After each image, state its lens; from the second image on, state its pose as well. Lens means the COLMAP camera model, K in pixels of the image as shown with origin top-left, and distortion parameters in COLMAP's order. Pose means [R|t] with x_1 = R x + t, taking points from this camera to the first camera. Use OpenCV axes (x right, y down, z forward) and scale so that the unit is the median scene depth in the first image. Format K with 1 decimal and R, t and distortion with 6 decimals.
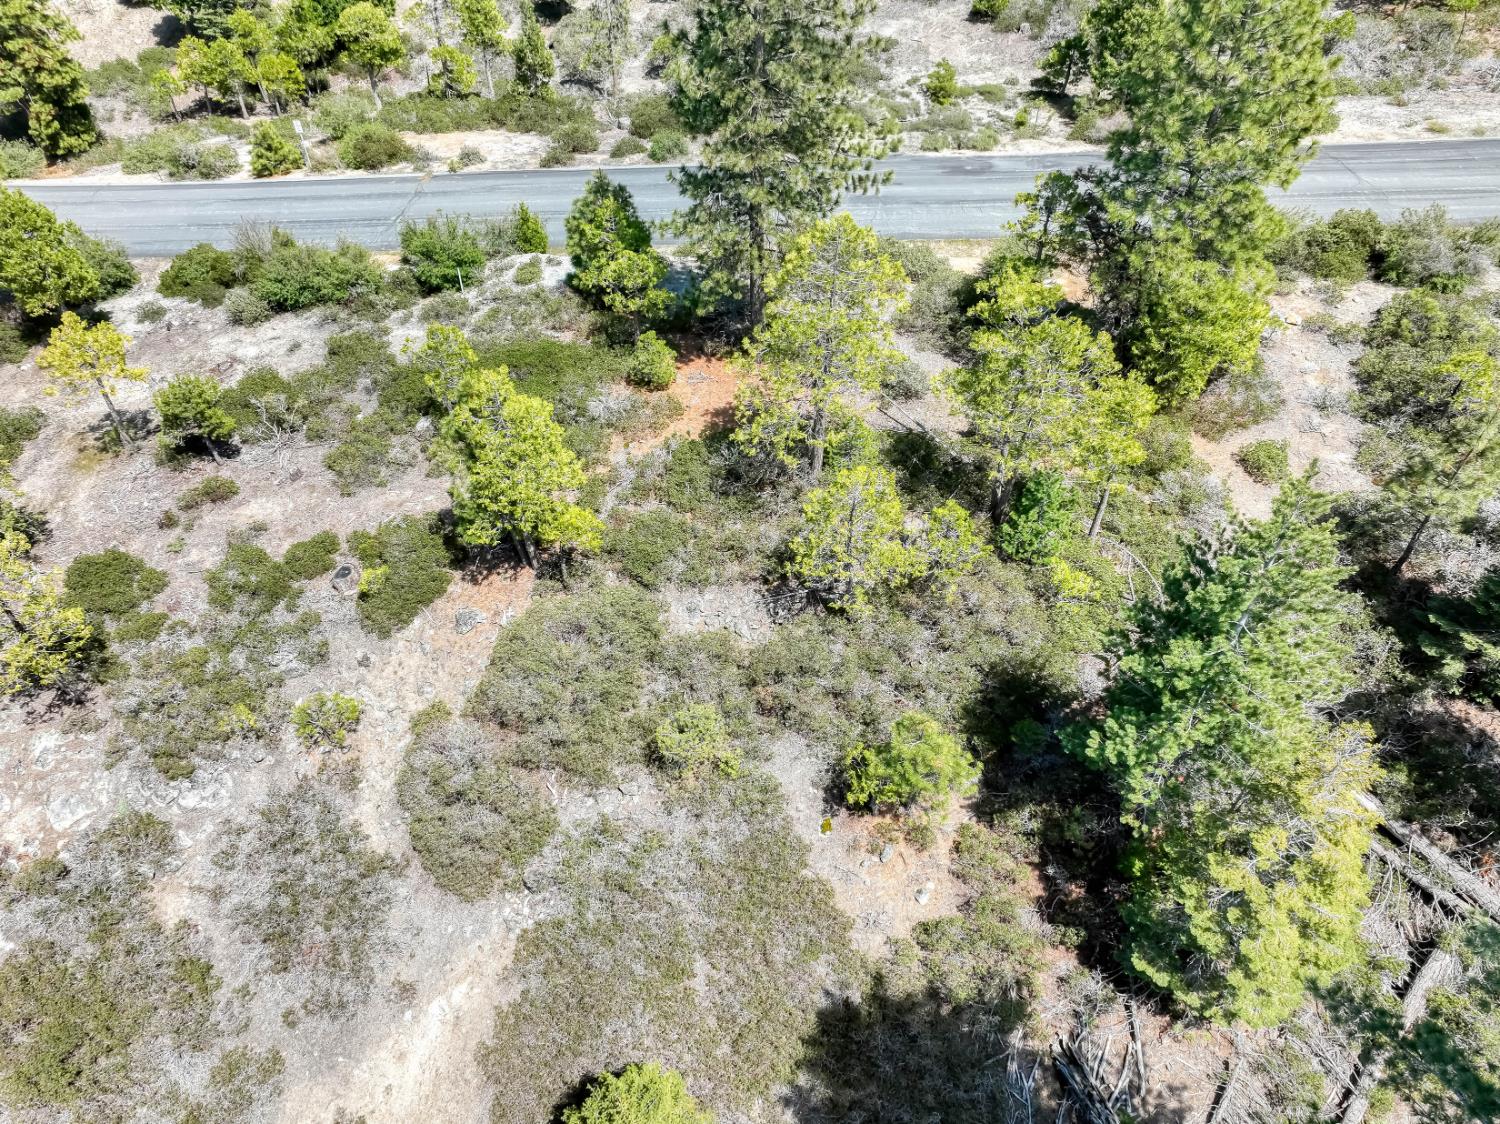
lens RADIAL K [[1050.1, 0, 750.0], [0, 1050.1, 562.0], [0, 0, 1]] dist [0.009101, 0.027017]
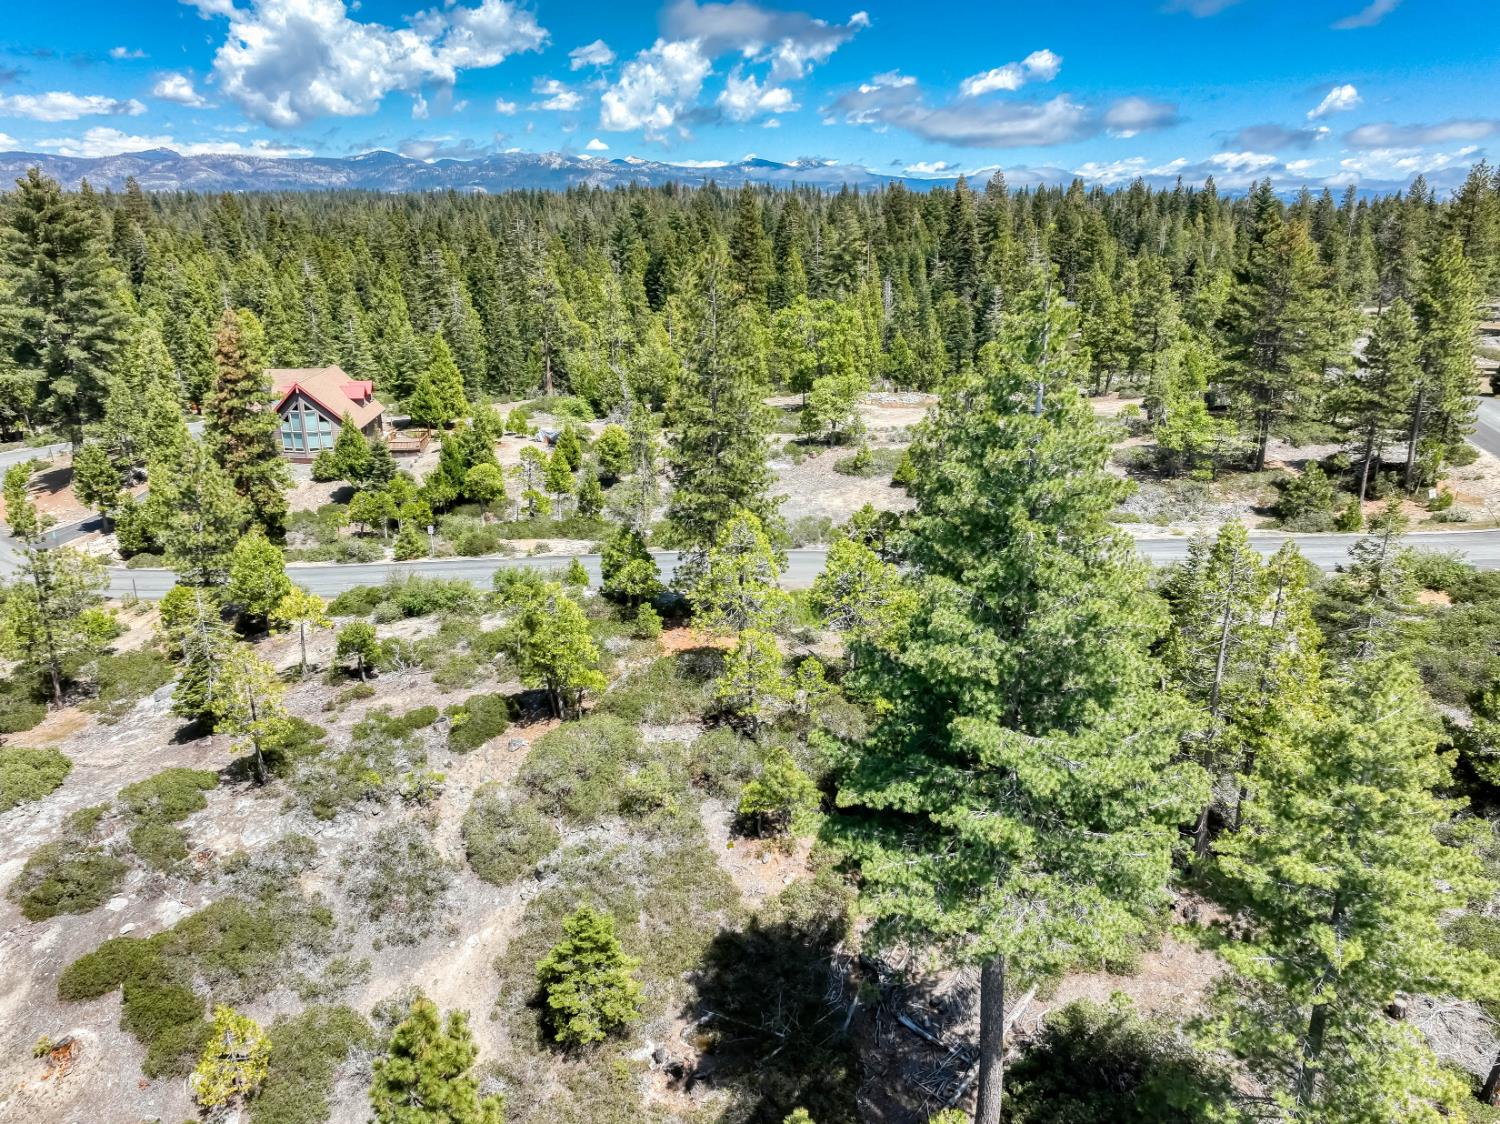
lens RADIAL K [[1050.1, 0, 750.0], [0, 1050.1, 562.0], [0, 0, 1]] dist [0.009101, 0.027017]
pose [[0.999378, 0.015478, -0.031694, 0.129900], [-0.028200, 0.890374, -0.454355, 0.524215], [0.021187, 0.454966, 0.890257, -0.529756]]
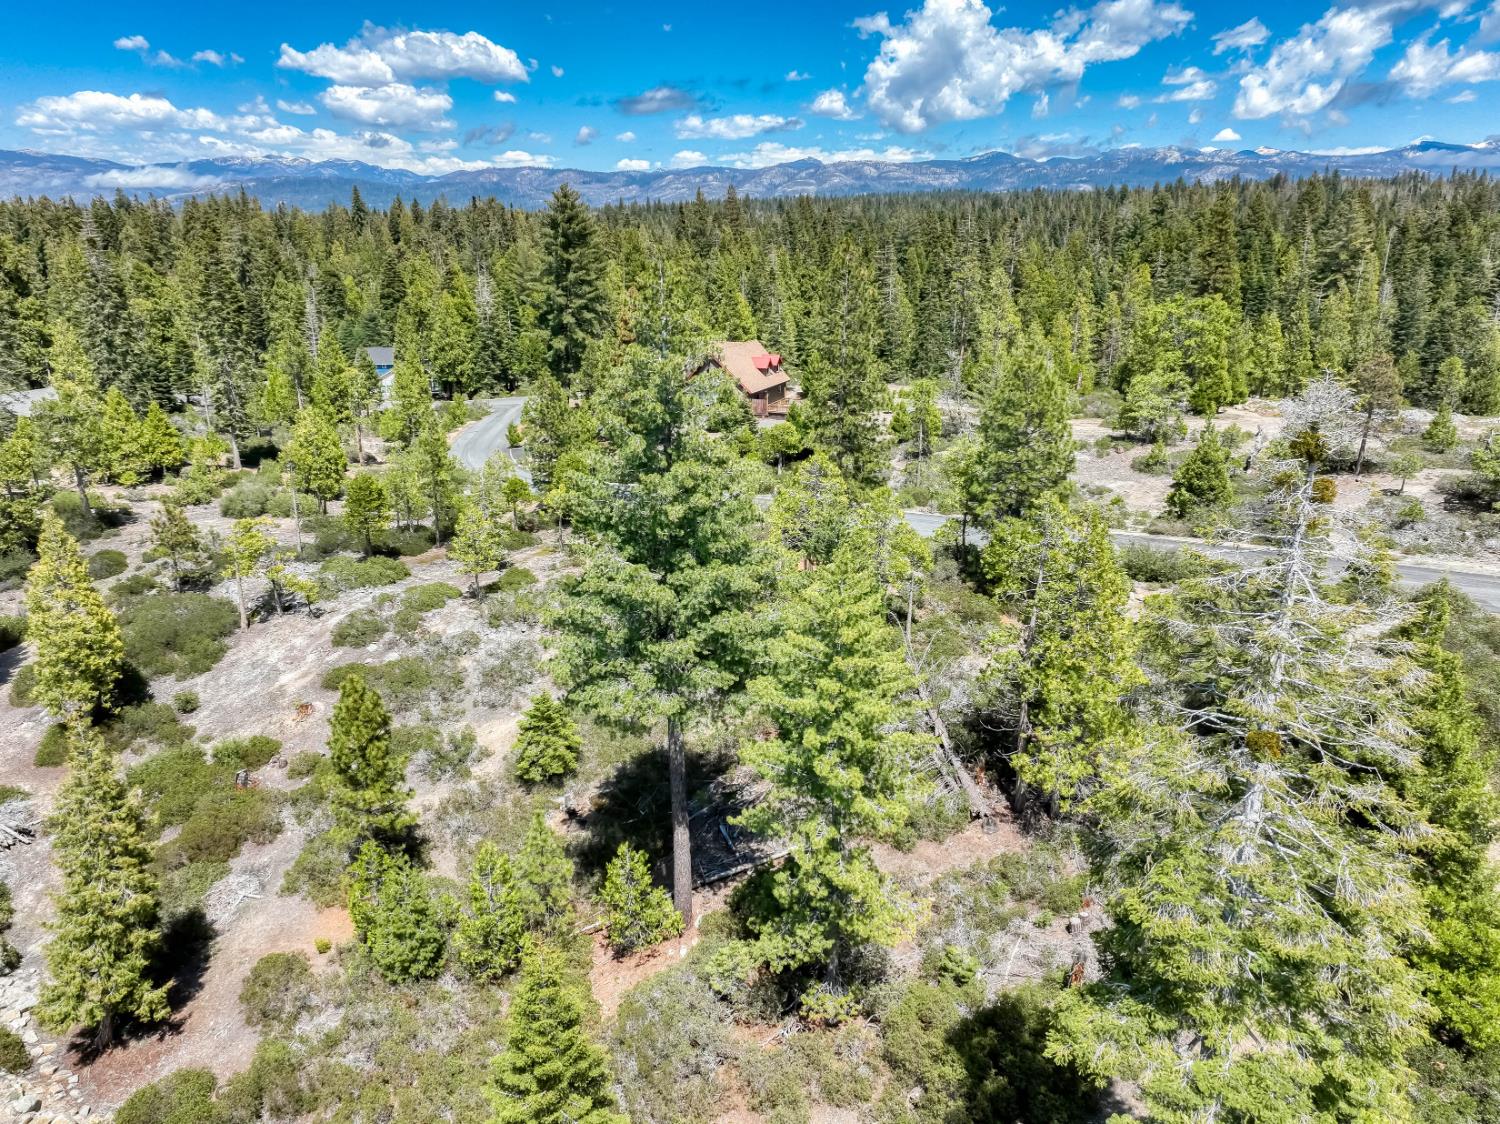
lens RADIAL K [[1051.6, 0, 745.9], [0, 1051.6, 565.2], [0, 0, 1]] dist [0.009372, 0.026242]
pose [[0.843037, 0.171426, -0.509805, 1.007530], [-0.382649, 0.857261, -0.344505, 0.626260], [0.377979, 0.485507, 0.788299, -0.627812]]
